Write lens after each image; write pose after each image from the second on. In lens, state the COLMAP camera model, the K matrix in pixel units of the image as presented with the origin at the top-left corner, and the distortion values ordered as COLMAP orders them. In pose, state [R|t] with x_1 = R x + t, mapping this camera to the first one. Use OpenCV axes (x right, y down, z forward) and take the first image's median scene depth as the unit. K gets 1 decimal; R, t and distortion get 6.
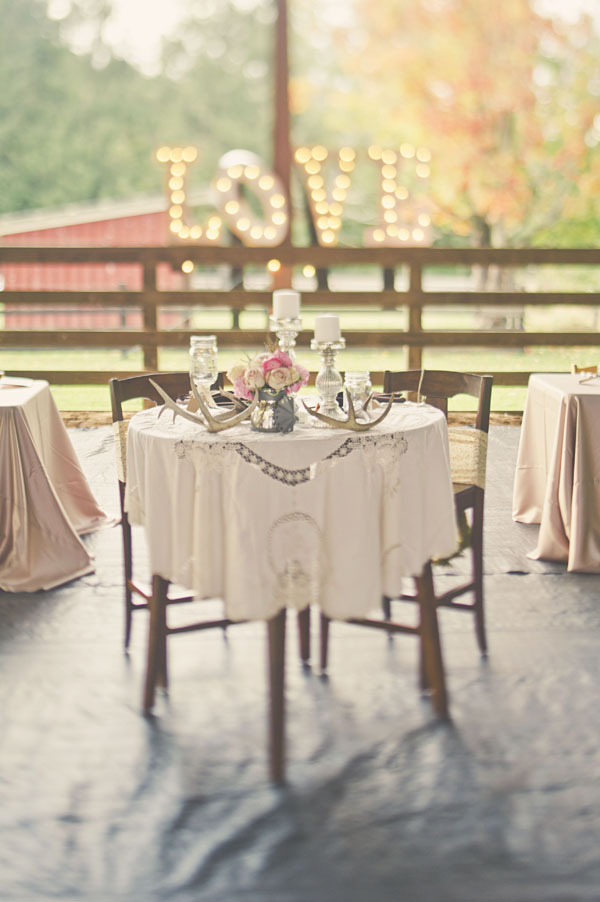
lens RADIAL K [[1196.4, 0, 300.0], [0, 1196.4, 451.0], [0, 0, 1]] dist [-0.129356, -0.035532]
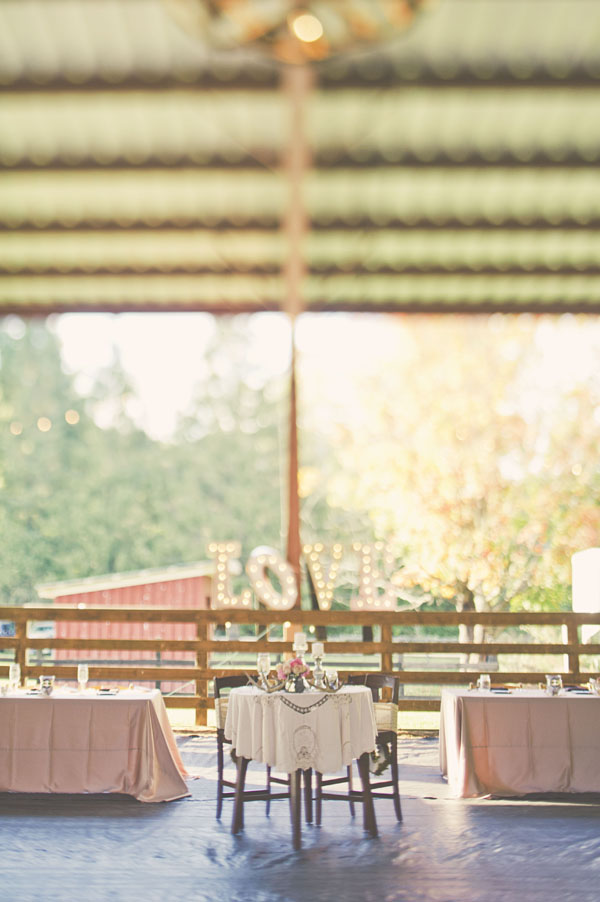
lens RADIAL K [[1147.5, 0, 272.4], [0, 1147.5, 449.1], [0, 0, 1]] dist [0.119258, -0.006748]
pose [[0.999587, -0.001361, -0.028689, -0.000209], [-0.007363, 0.953354, -0.301763, 0.067245], [0.027762, 0.301850, 0.952951, -0.417495]]
